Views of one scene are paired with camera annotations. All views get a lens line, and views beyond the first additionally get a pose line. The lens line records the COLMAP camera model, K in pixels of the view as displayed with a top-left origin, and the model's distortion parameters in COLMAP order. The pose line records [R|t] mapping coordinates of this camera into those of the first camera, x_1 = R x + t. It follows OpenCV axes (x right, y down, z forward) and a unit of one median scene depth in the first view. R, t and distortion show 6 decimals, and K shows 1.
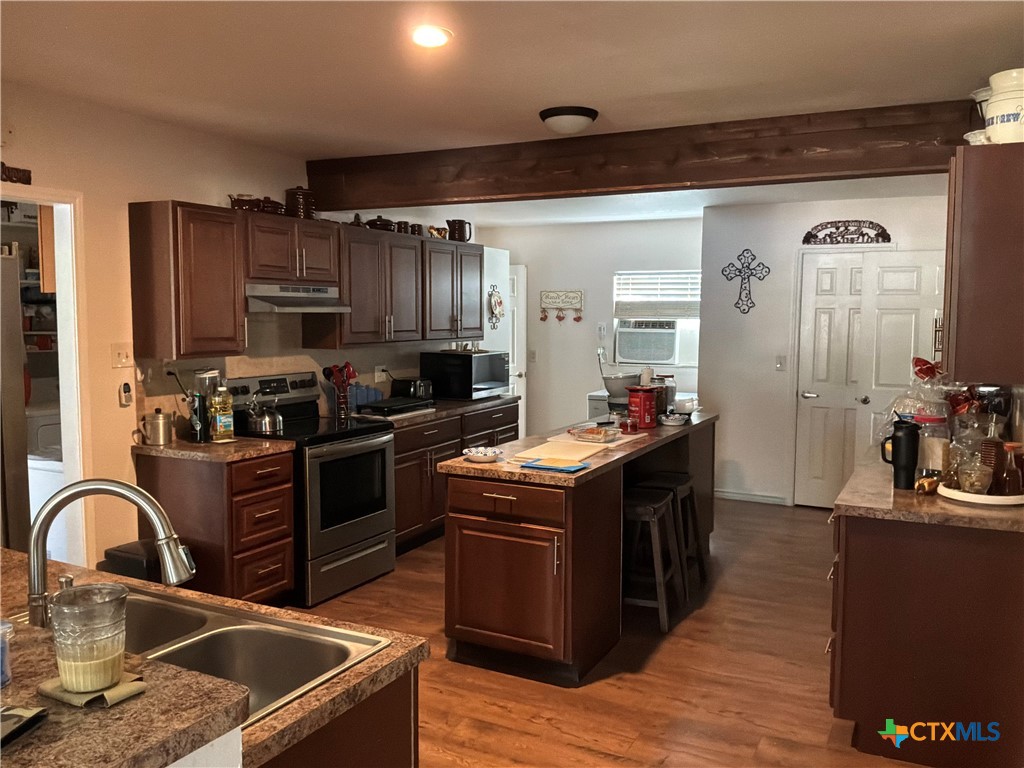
lens RADIAL K [[849.4, 0, 512.3], [0, 849.4, 383.1], [0, 0, 1]] dist [0.002793, -0.000717]
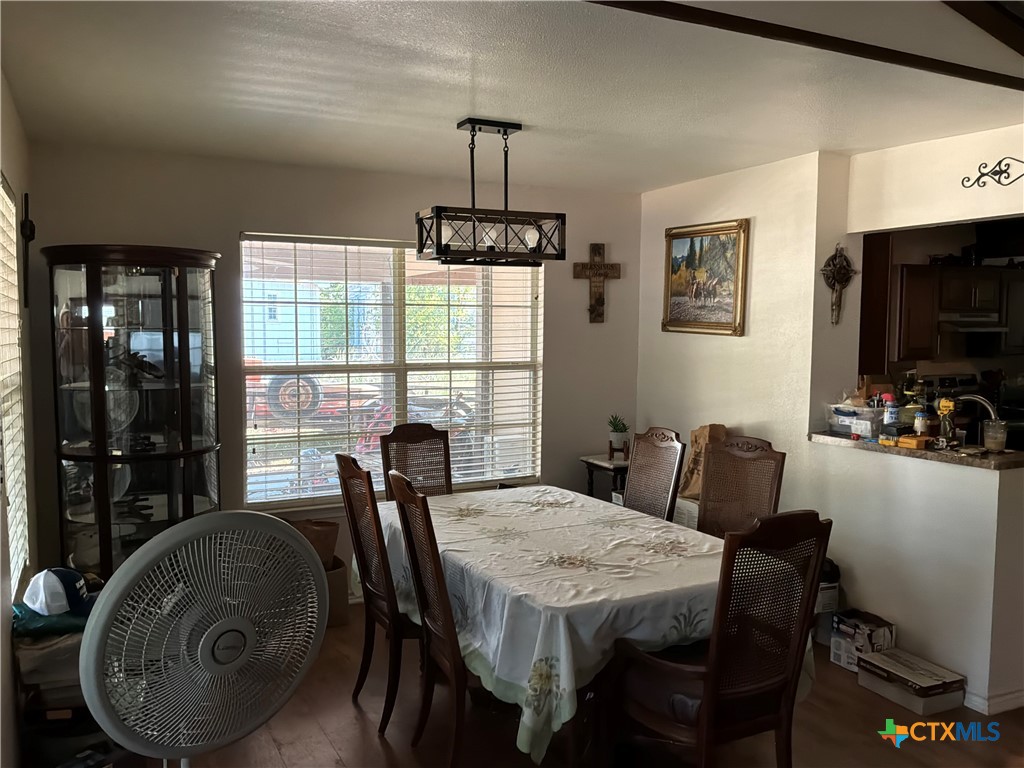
lens RADIAL K [[849.4, 0, 511.3], [0, 849.4, 384.6], [0, 0, 1]] dist [0.002793, -0.000717]
pose [[0.817969, 0.034388, -0.574233, -0.056005], [-0.044974, 0.998979, -0.004240, 0.047847], [0.573501, 0.029294, 0.818681, -0.628404]]
